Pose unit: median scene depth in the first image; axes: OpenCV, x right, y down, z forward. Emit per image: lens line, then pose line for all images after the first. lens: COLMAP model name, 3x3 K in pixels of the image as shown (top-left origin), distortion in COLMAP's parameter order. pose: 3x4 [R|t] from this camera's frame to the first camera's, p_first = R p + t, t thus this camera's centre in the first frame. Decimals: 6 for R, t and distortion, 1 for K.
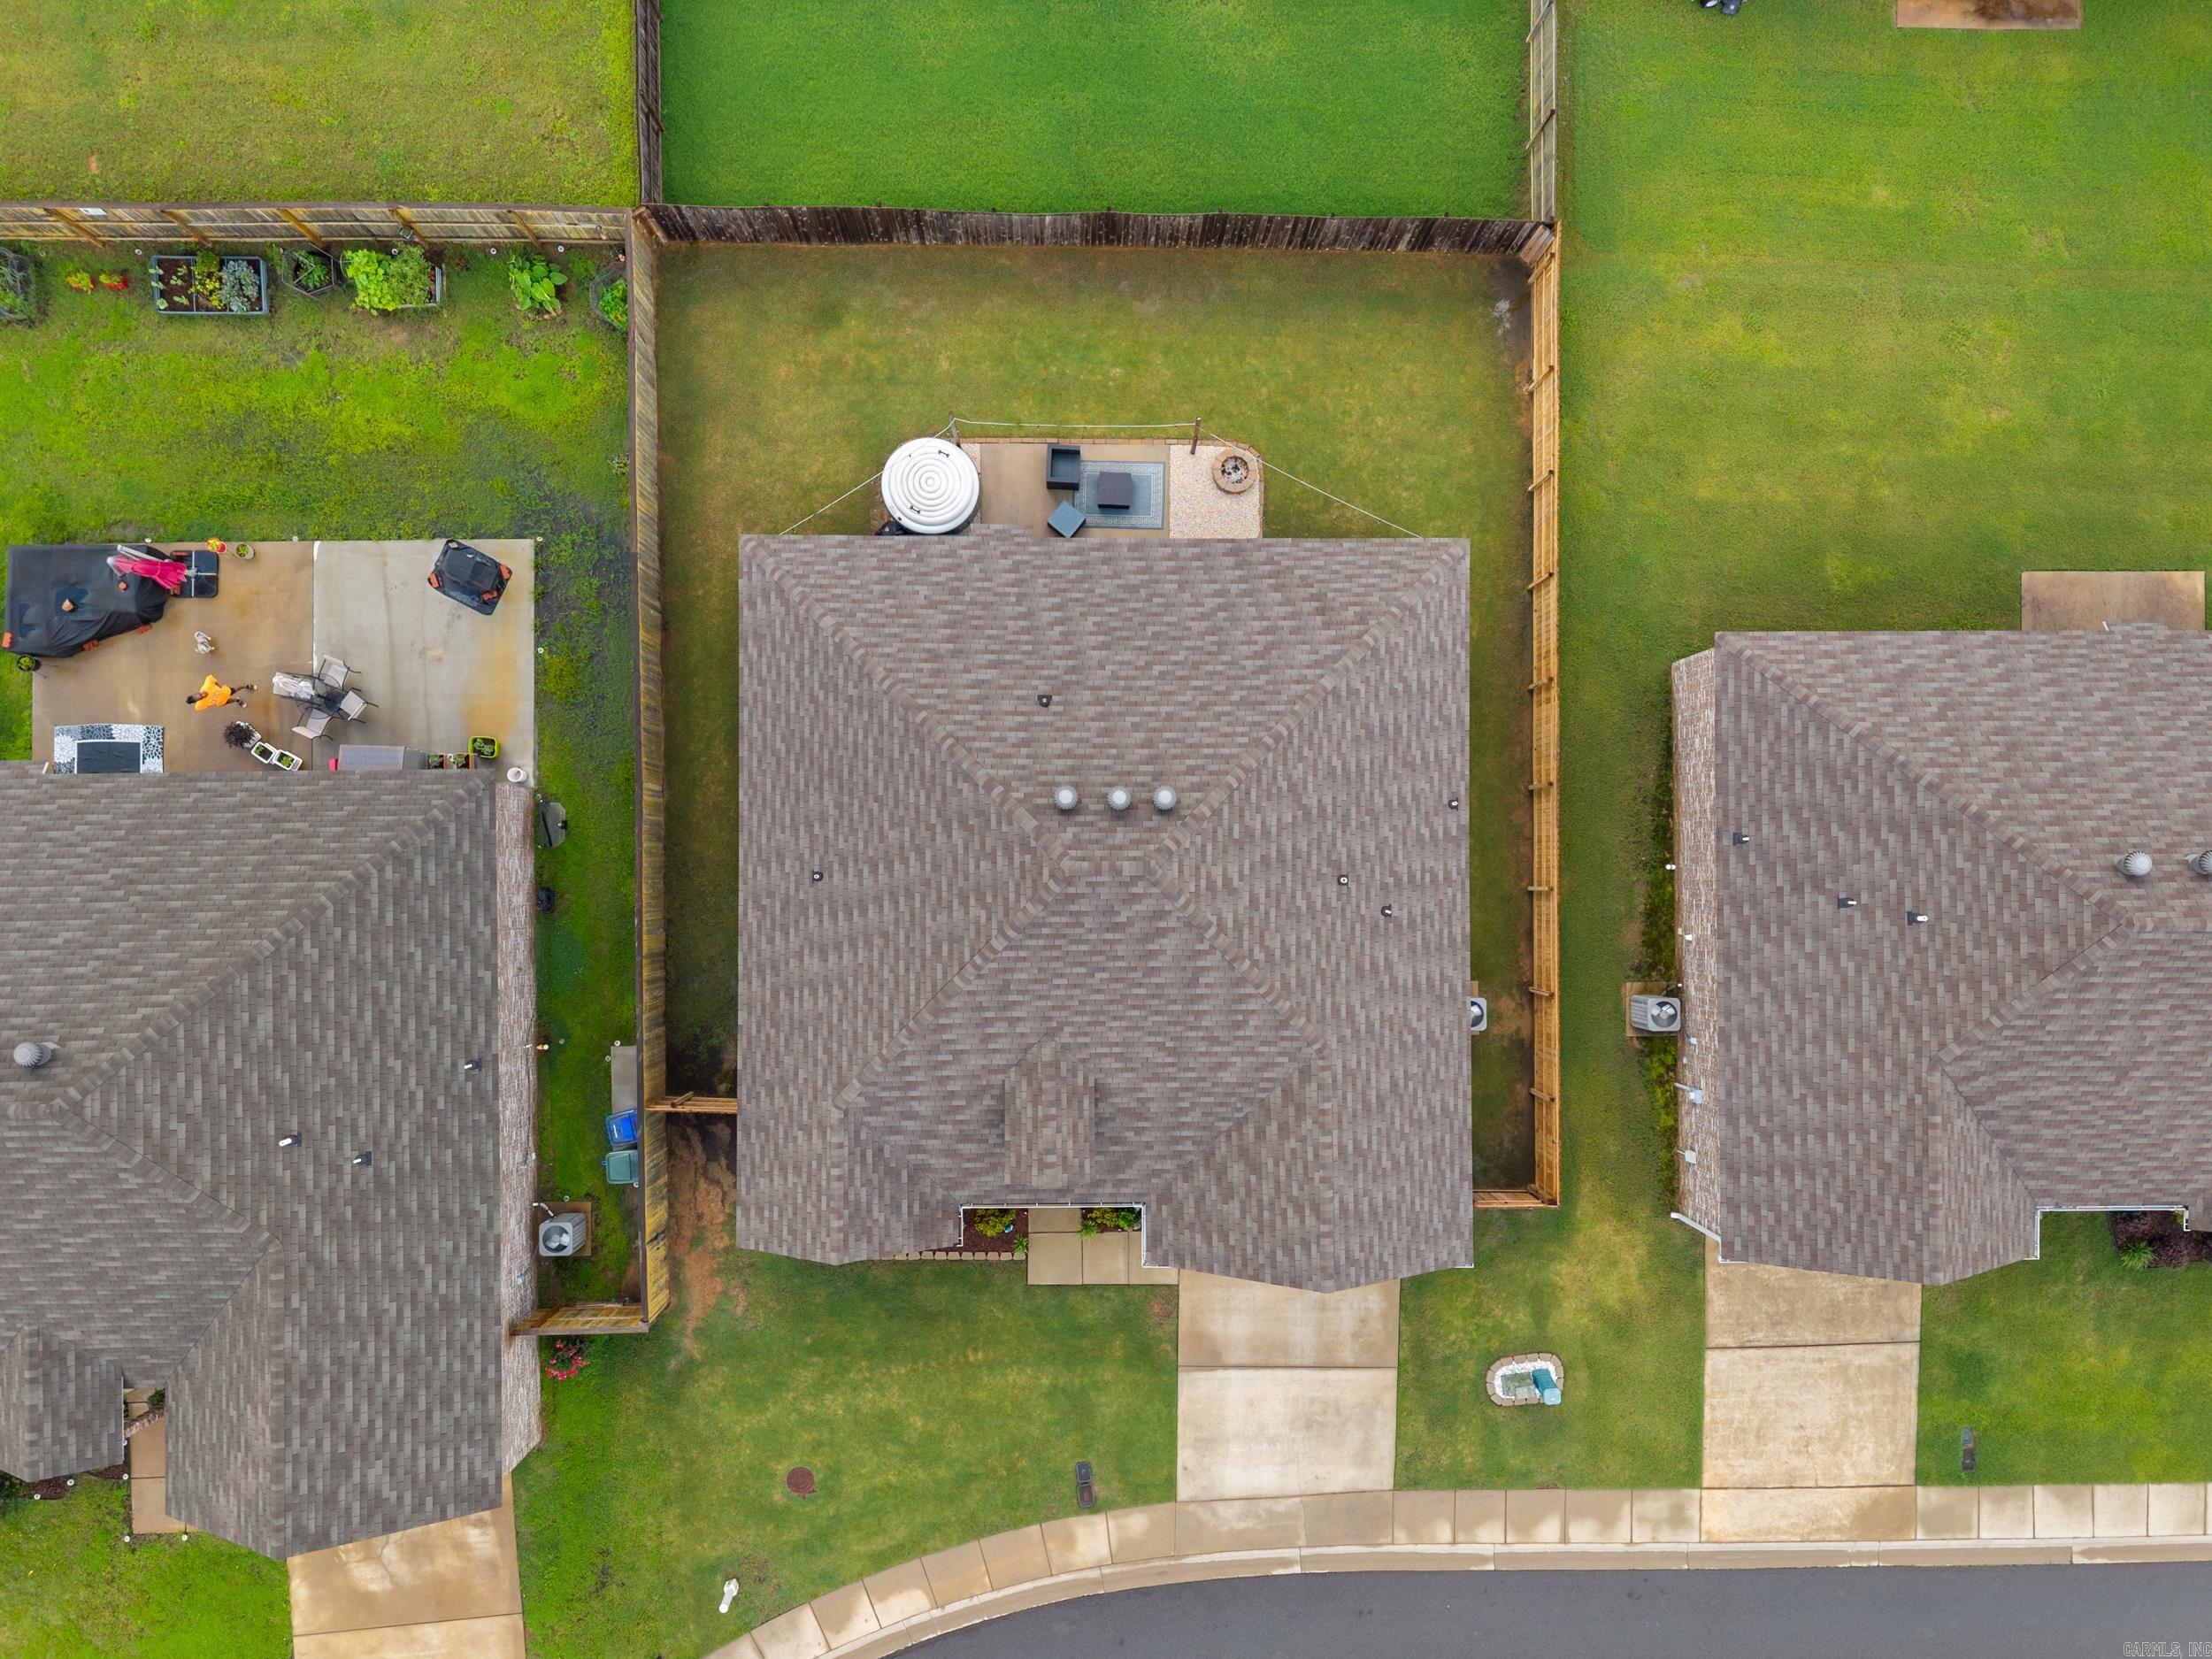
lens RADIAL K [[1571.6, 0, 1115.7], [0, 1571.6, 826.2], [0, 0, 1]] dist [0.044383, -0.052239]
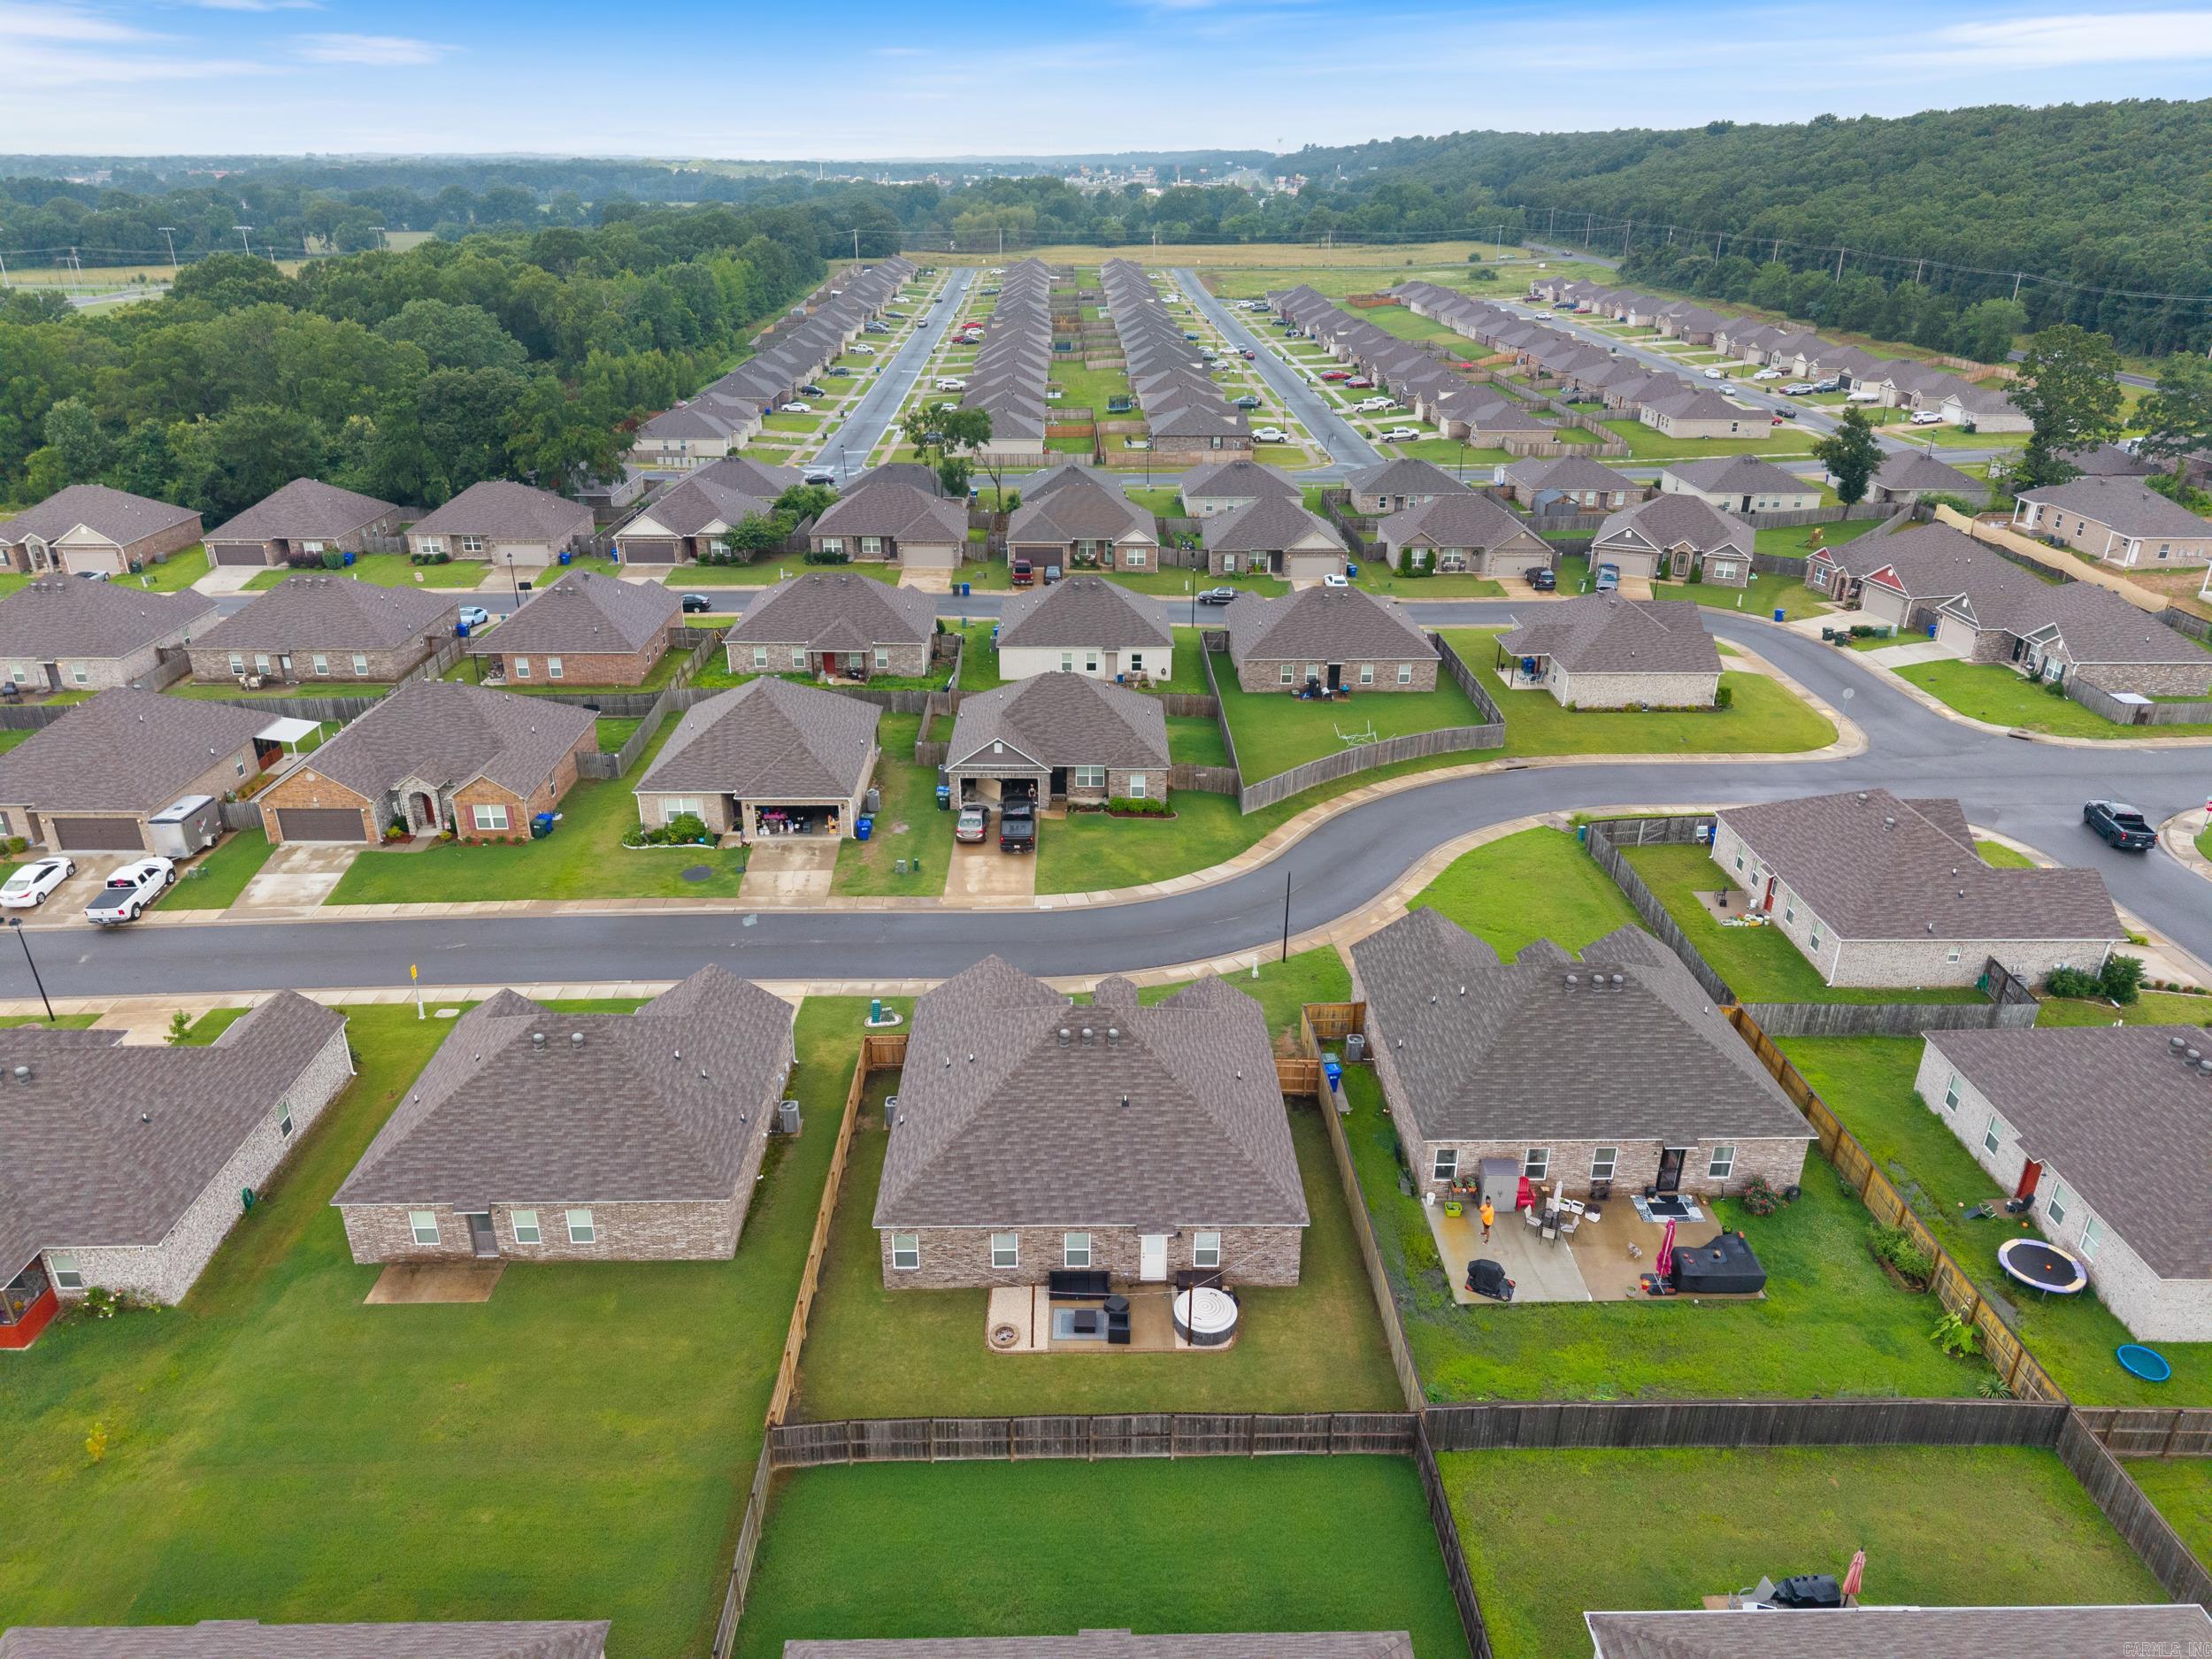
lens RADIAL K [[1492.6, 0, 1108.1], [0, 1492.6, 795.5], [0, 0, 1]] dist [0.048851, -0.055646]
pose [[-0.999285, -0.026370, -0.027087, 0.028966], [-0.014878, -0.384366, 0.923061, -1.342445], [-0.034752, 0.922804, 0.383698, -0.022785]]
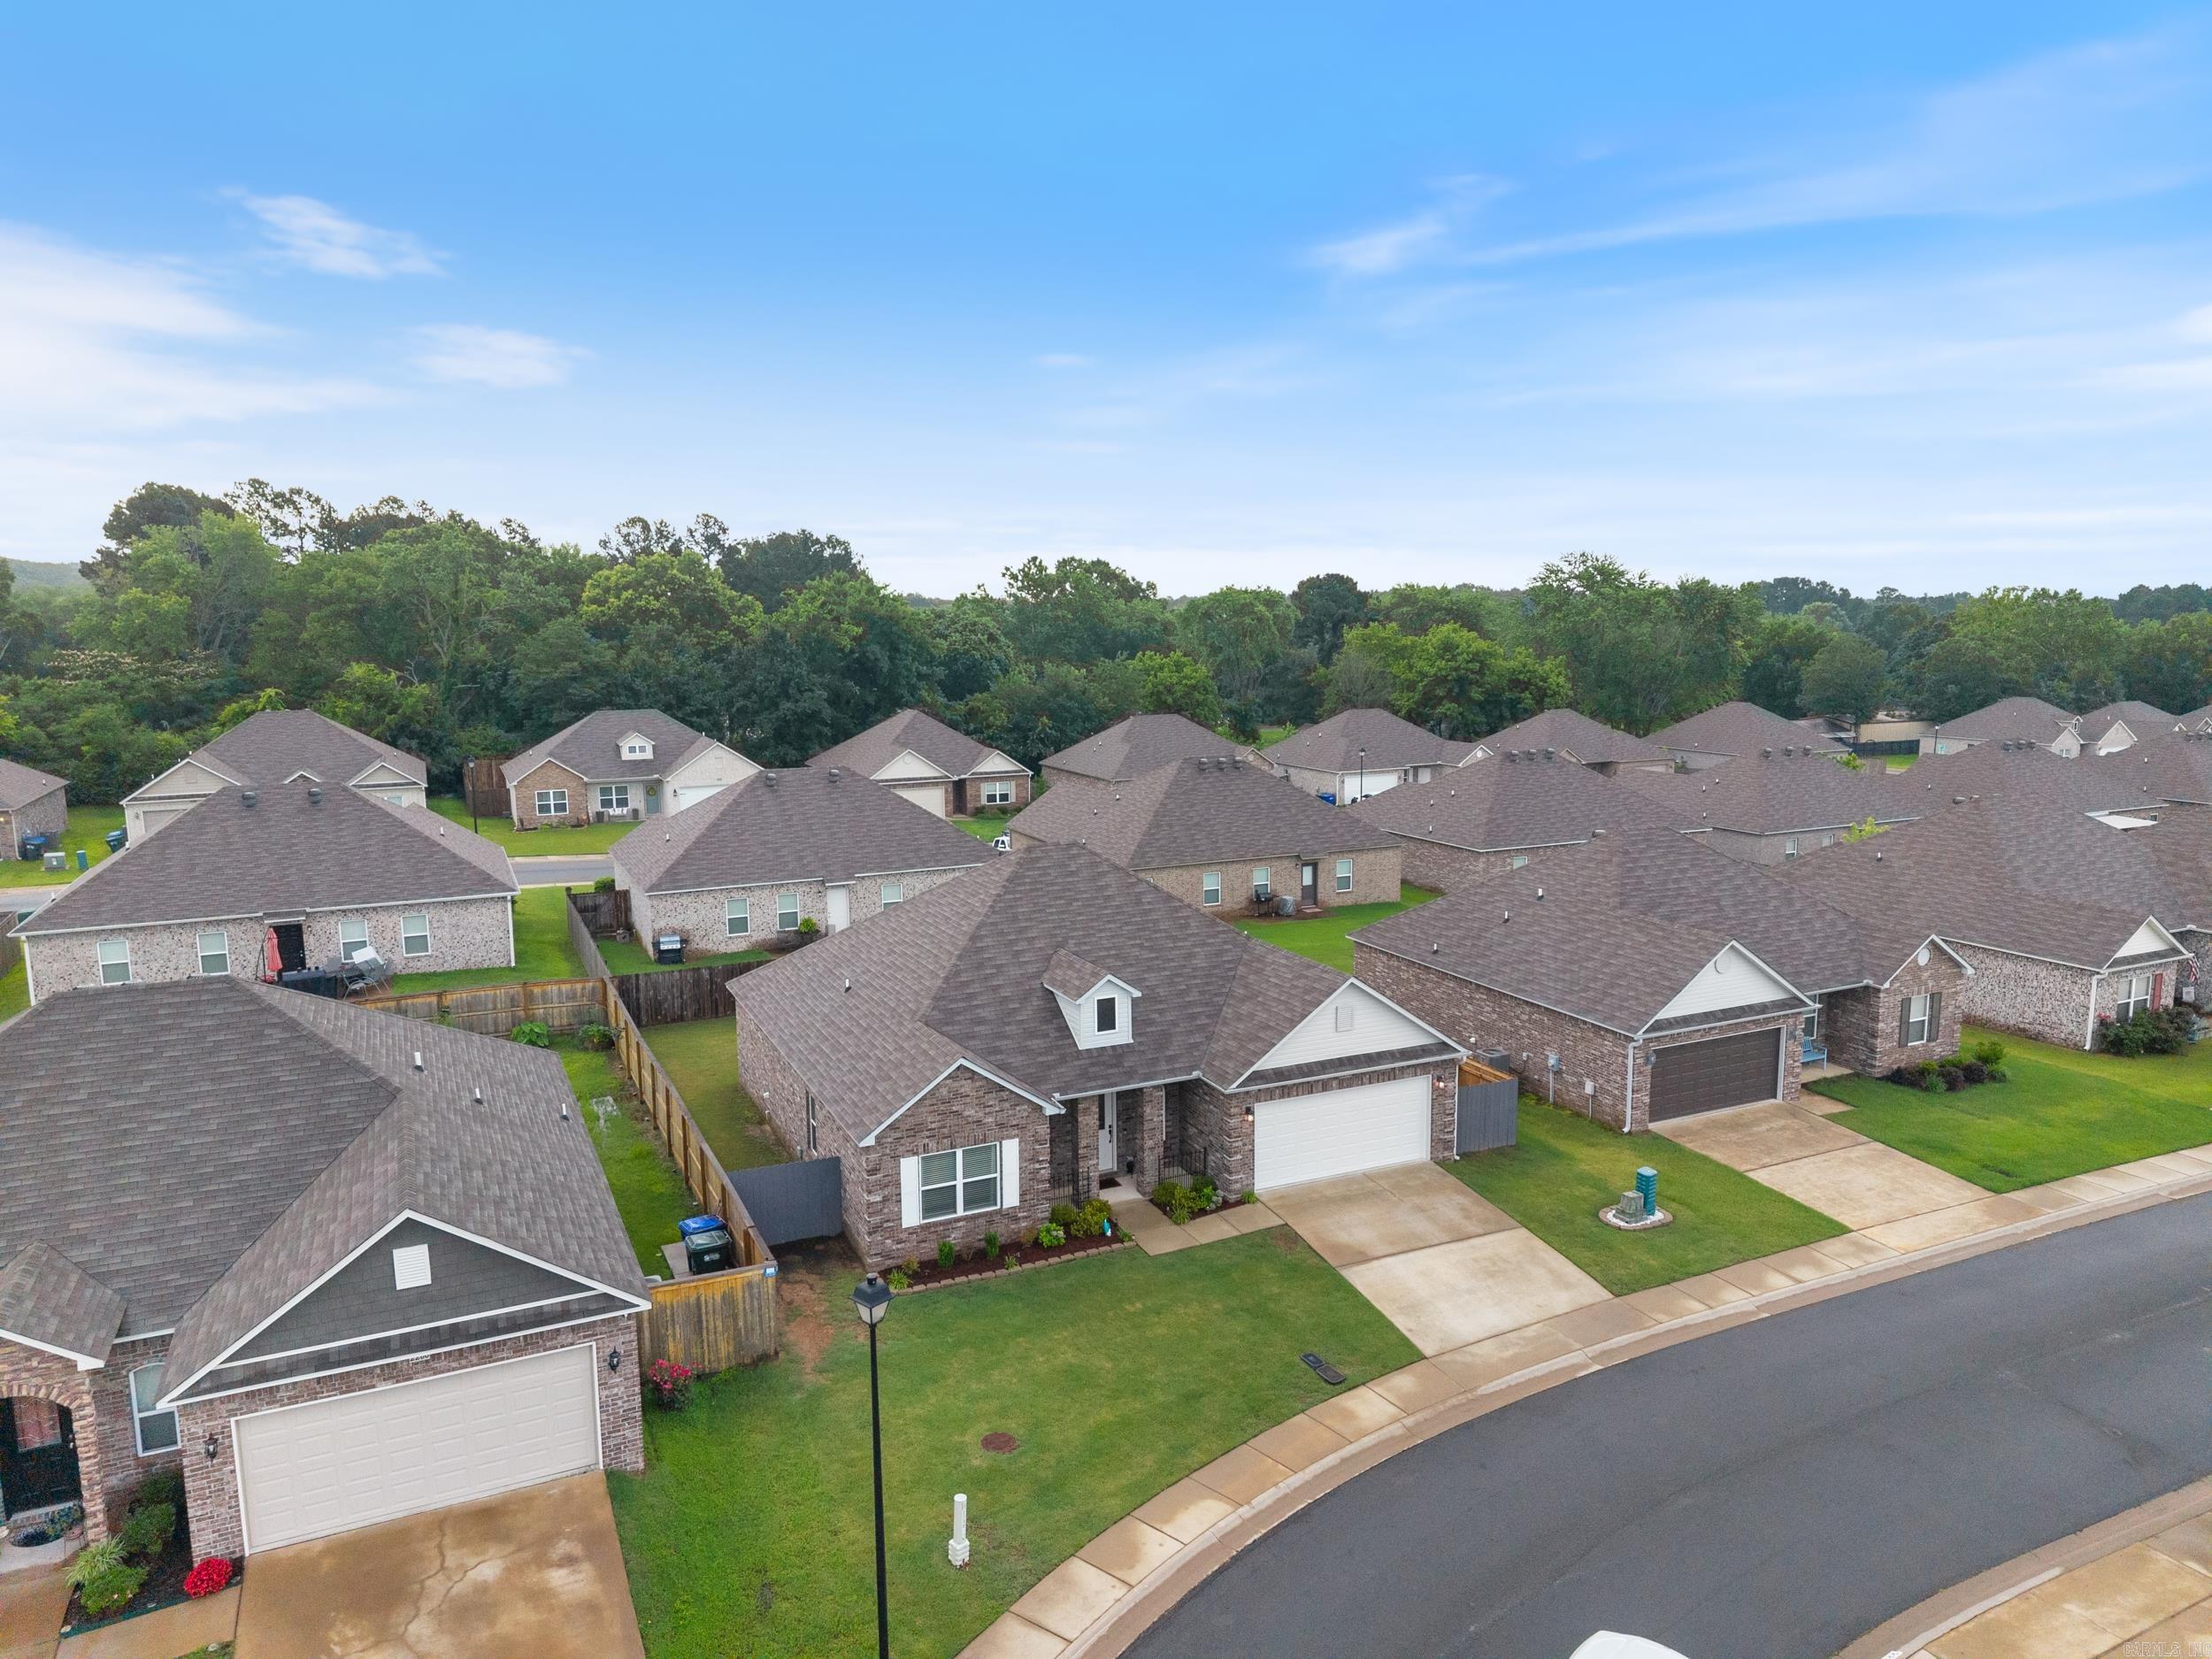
lens RADIAL K [[1479.7, 0, 1111.2], [0, 1479.7, 802.1], [0, 0, 1]] dist [0.063403, -0.075254]
pose [[0.905916, -0.087599, 0.414298, -0.423035], [0.422460, 0.119828, -0.898426, 1.050054], [0.029057, 0.988923, 0.145561, 0.597697]]
